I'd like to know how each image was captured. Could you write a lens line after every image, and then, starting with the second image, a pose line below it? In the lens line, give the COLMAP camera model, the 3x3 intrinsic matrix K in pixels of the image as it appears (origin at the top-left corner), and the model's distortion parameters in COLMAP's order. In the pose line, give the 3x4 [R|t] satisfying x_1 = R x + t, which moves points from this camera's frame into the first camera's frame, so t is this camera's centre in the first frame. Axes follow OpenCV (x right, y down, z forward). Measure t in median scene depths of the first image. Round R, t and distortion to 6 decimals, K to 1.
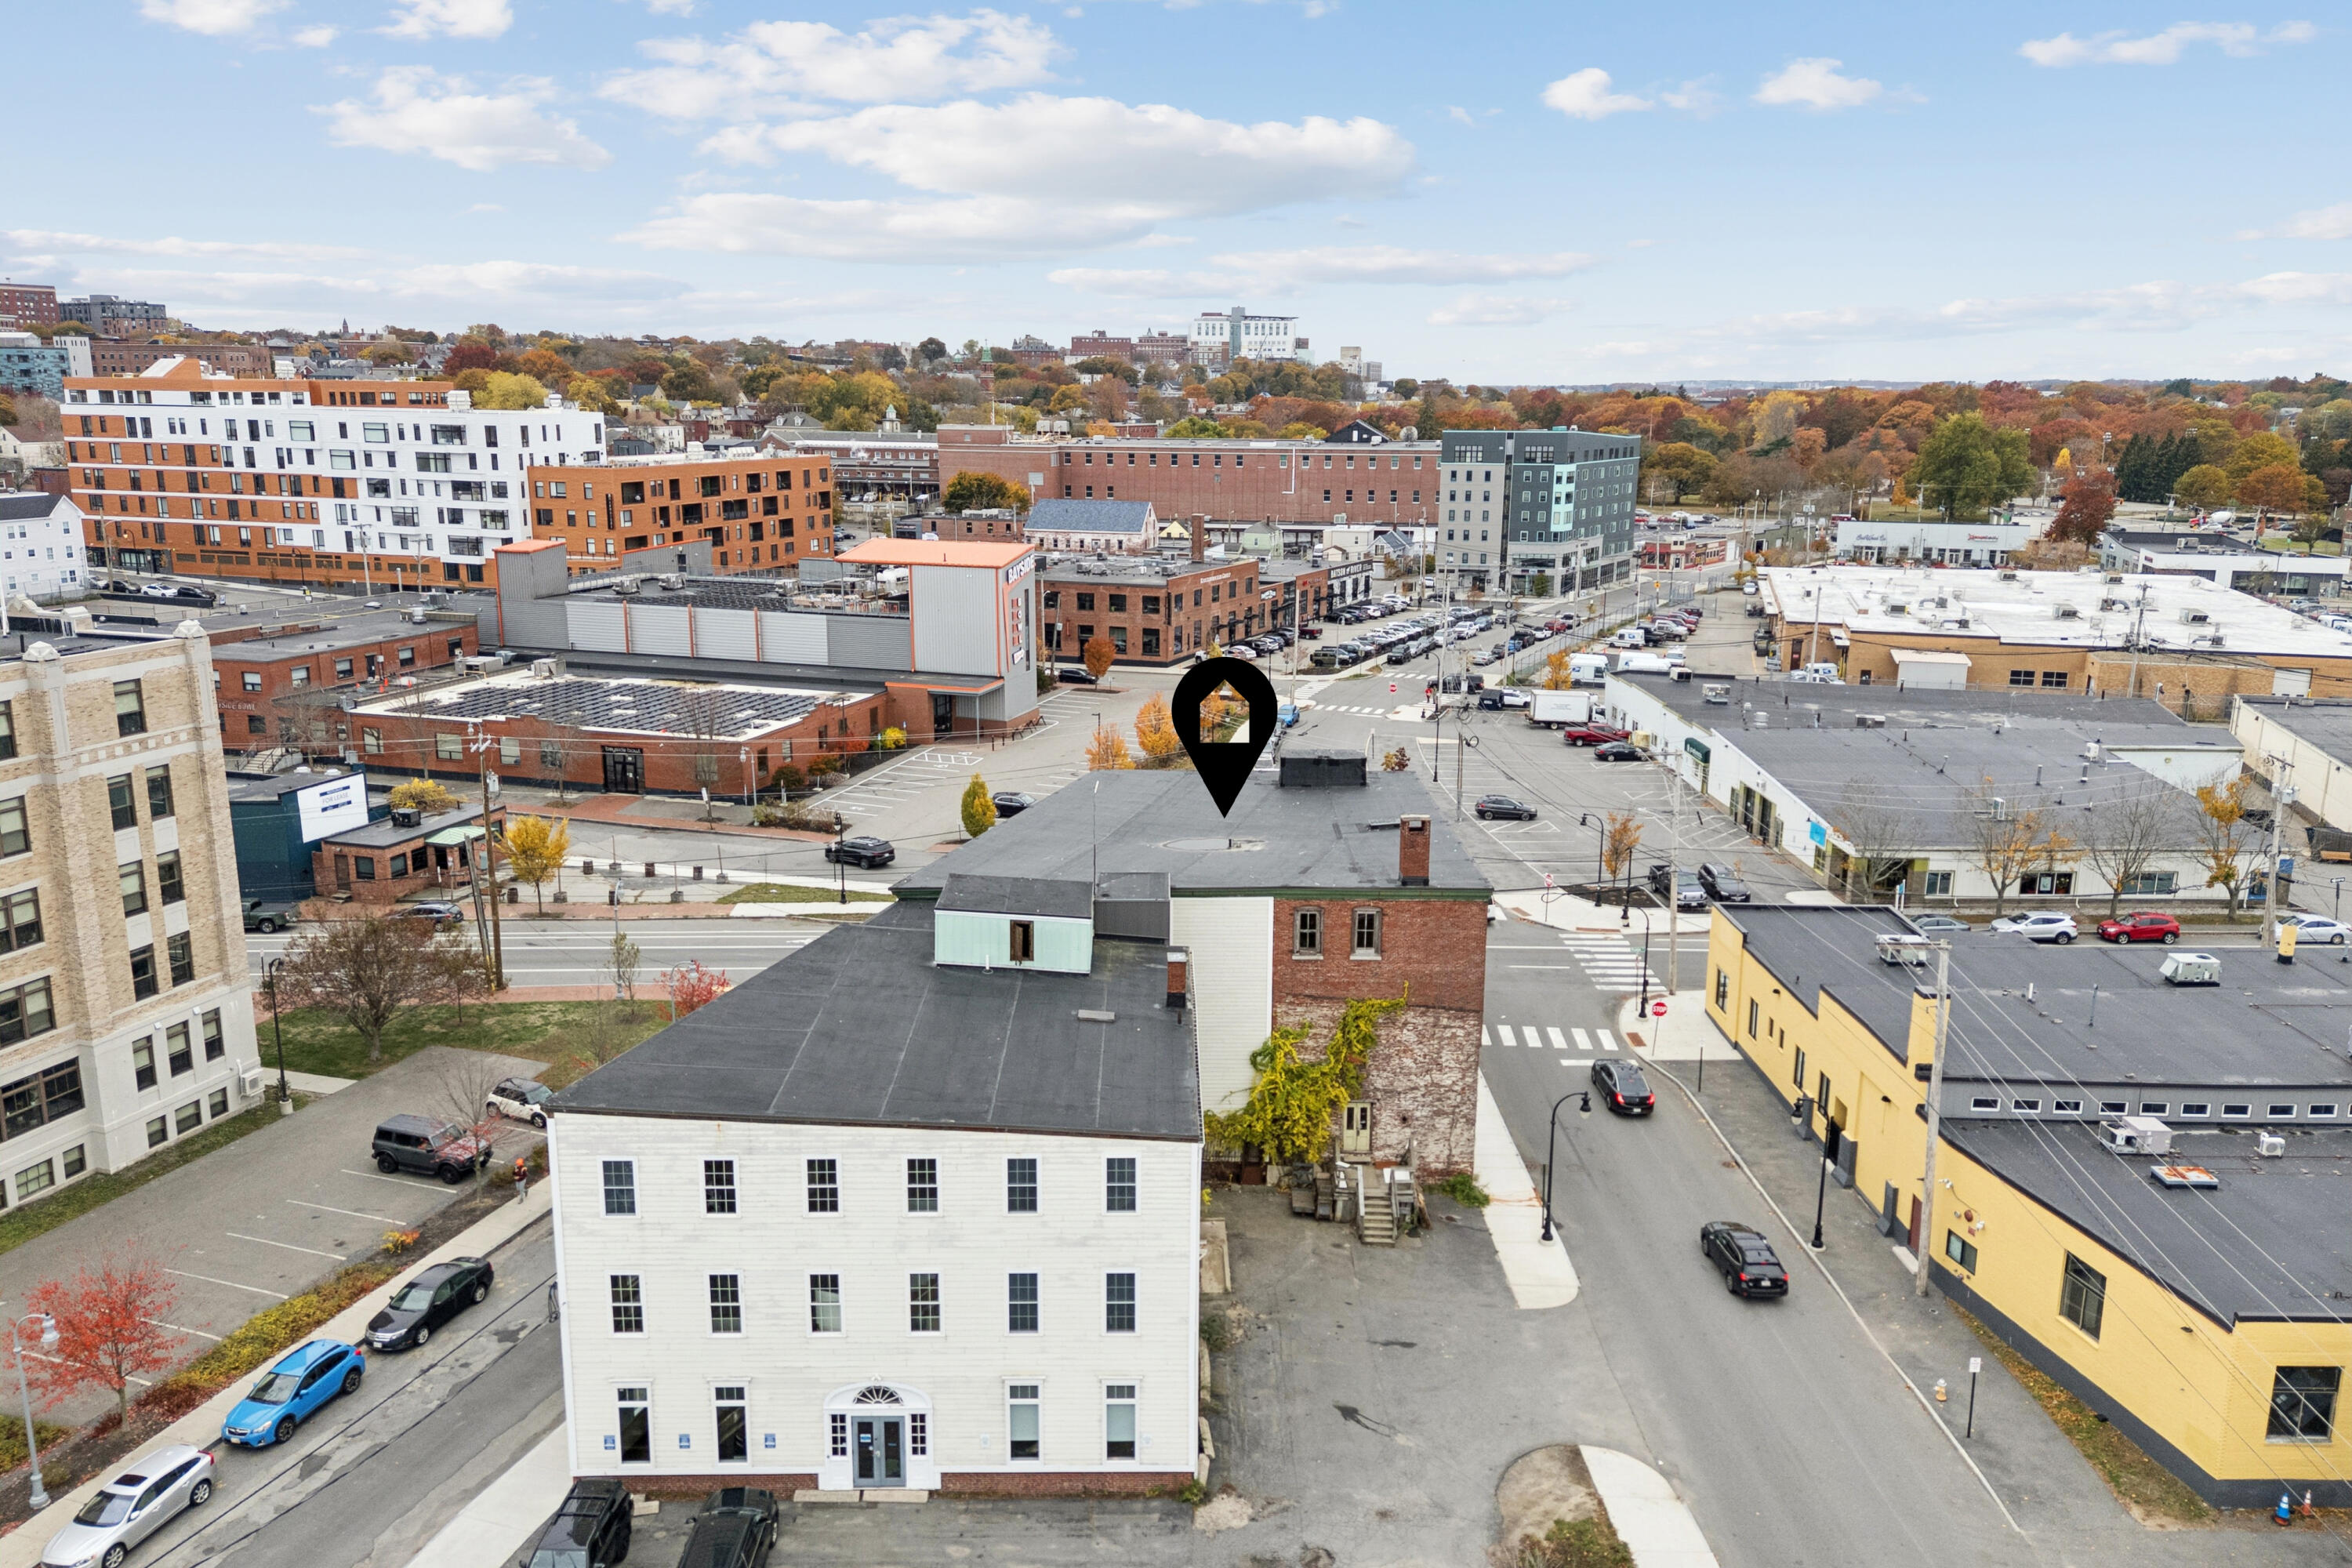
lens RADIAL K [[1724.7, 0, 1191.8], [0, 1724.7, 770.6], [0, 0, 1]] dist [0.089344, -0.094362]
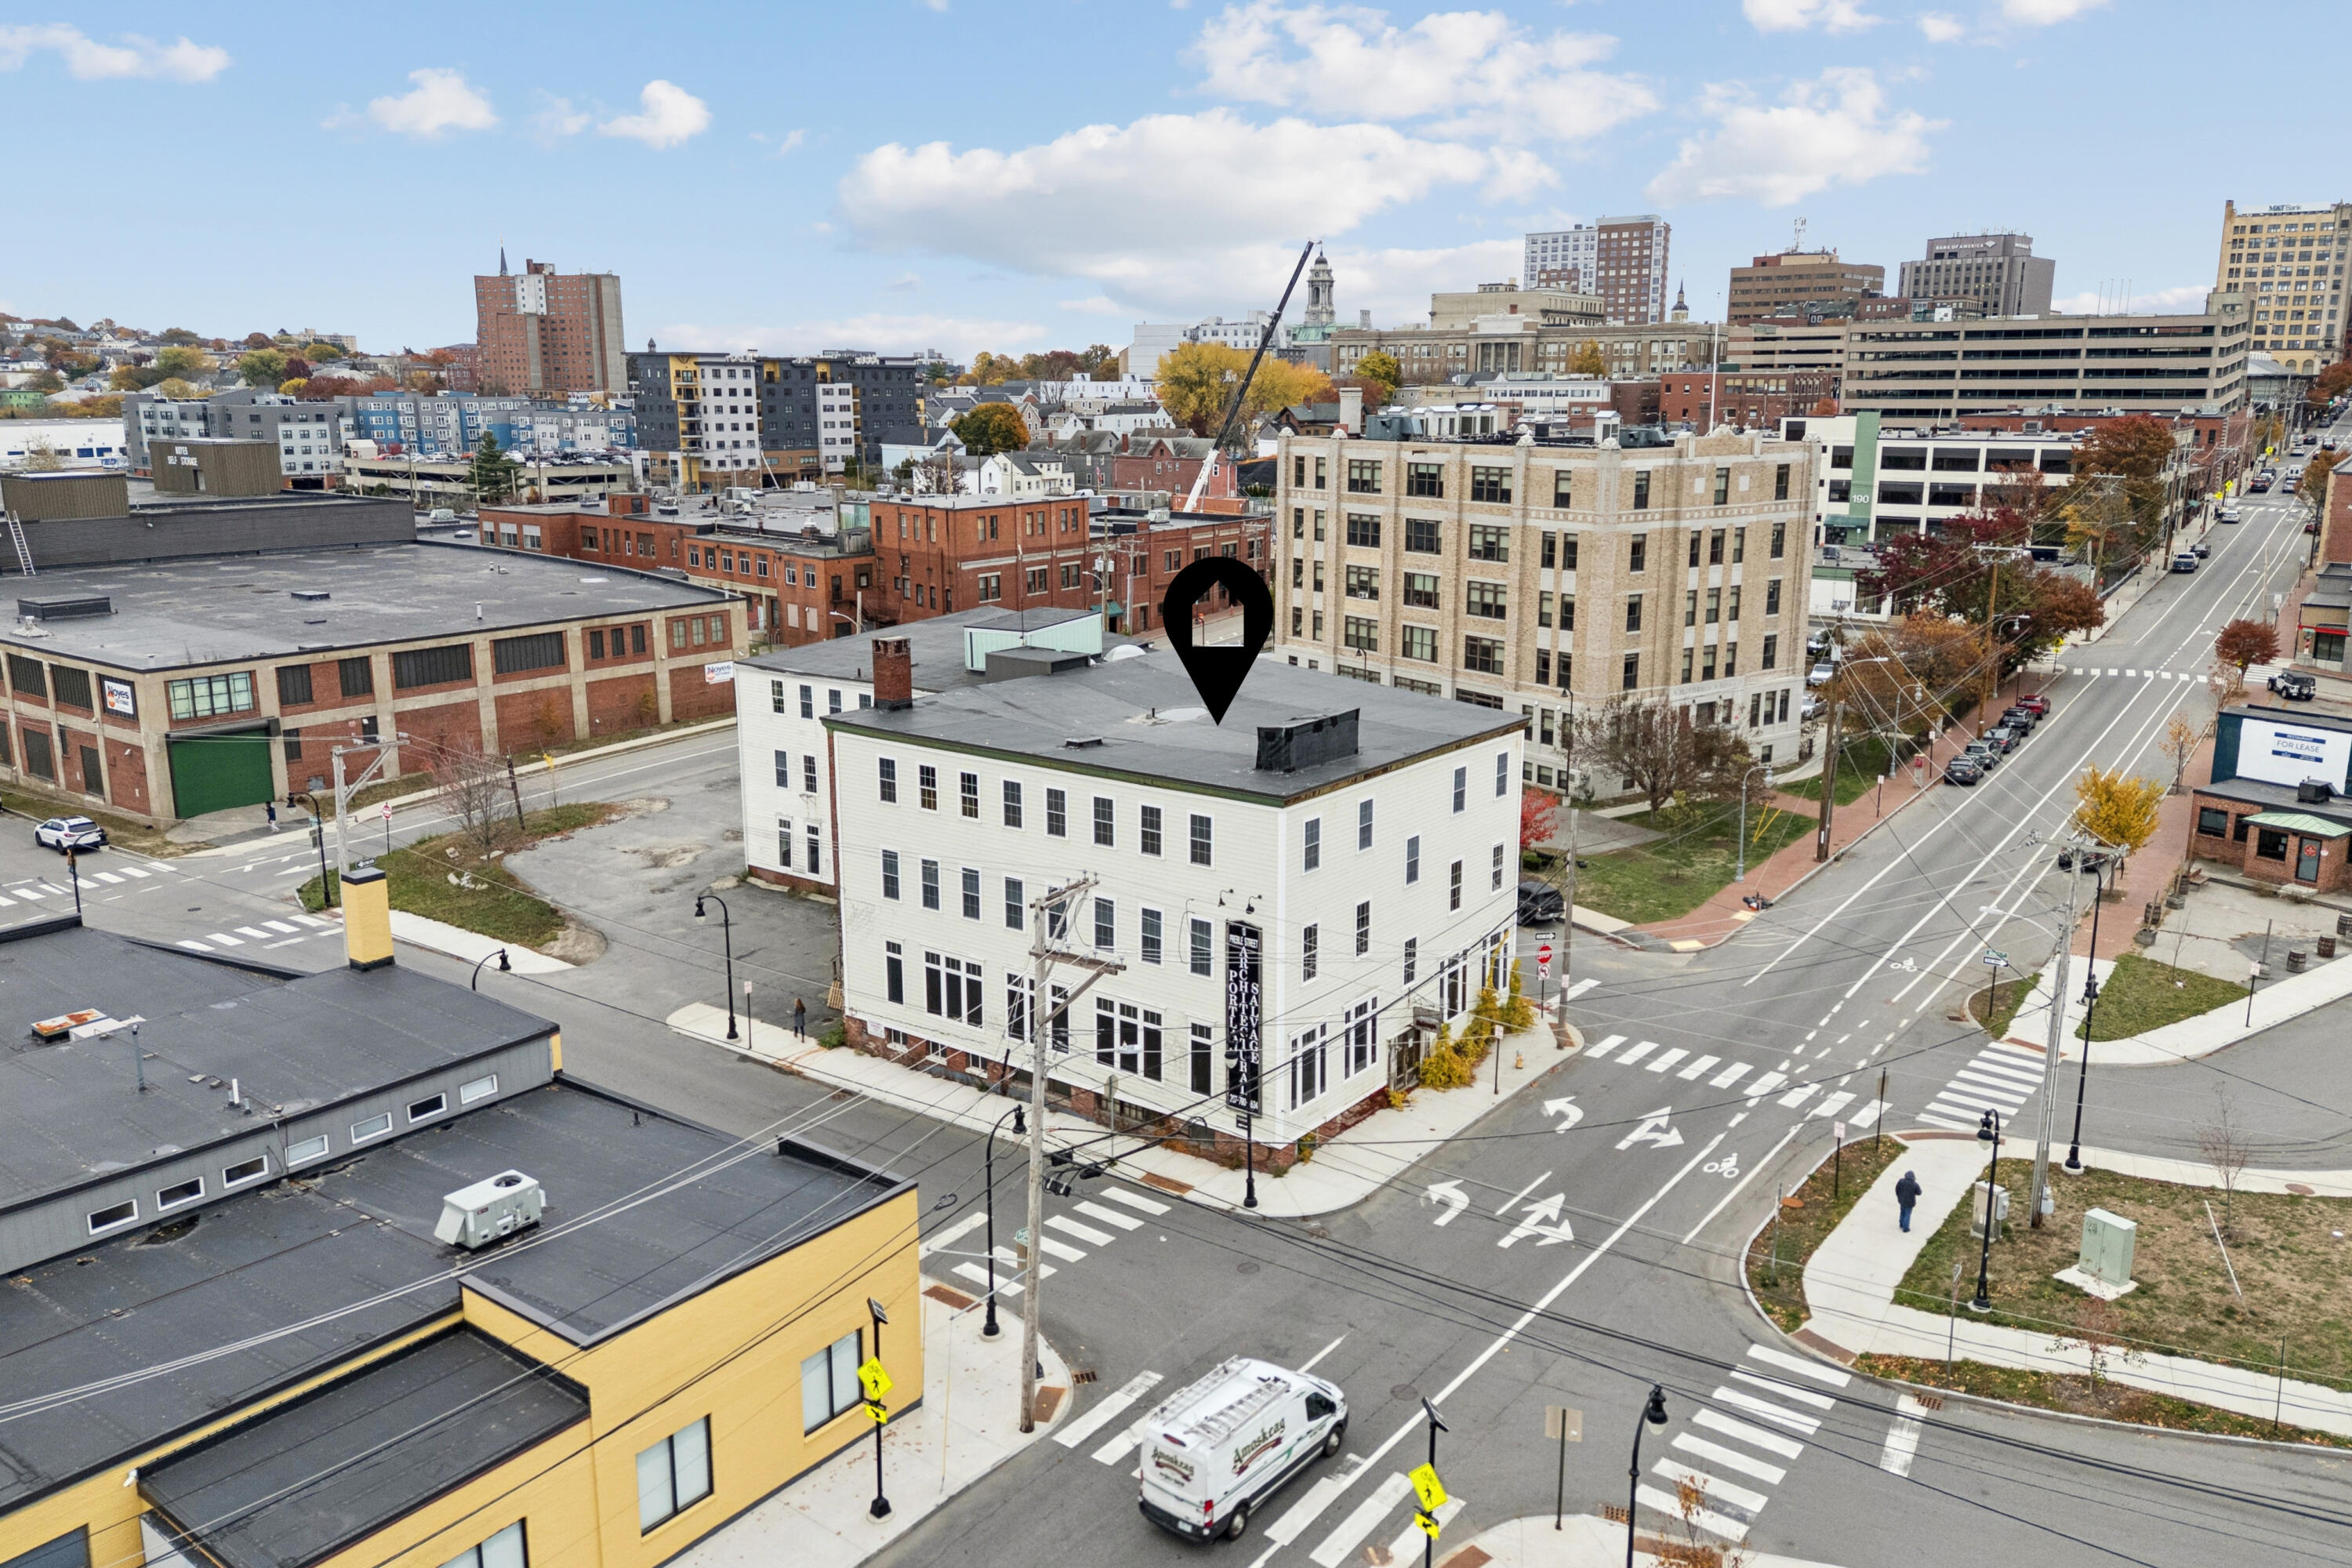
lens RADIAL K [[1724.7, 0, 1191.8], [0, 1724.7, 770.6], [0, 0, 1]] dist [0.089344, -0.094362]
pose [[-0.614702, 0.163611, -0.771604, 0.259775], [-0.177956, 0.924260, 0.337750, -0.087075], [0.768423, 0.344927, -0.539029, 0.555811]]
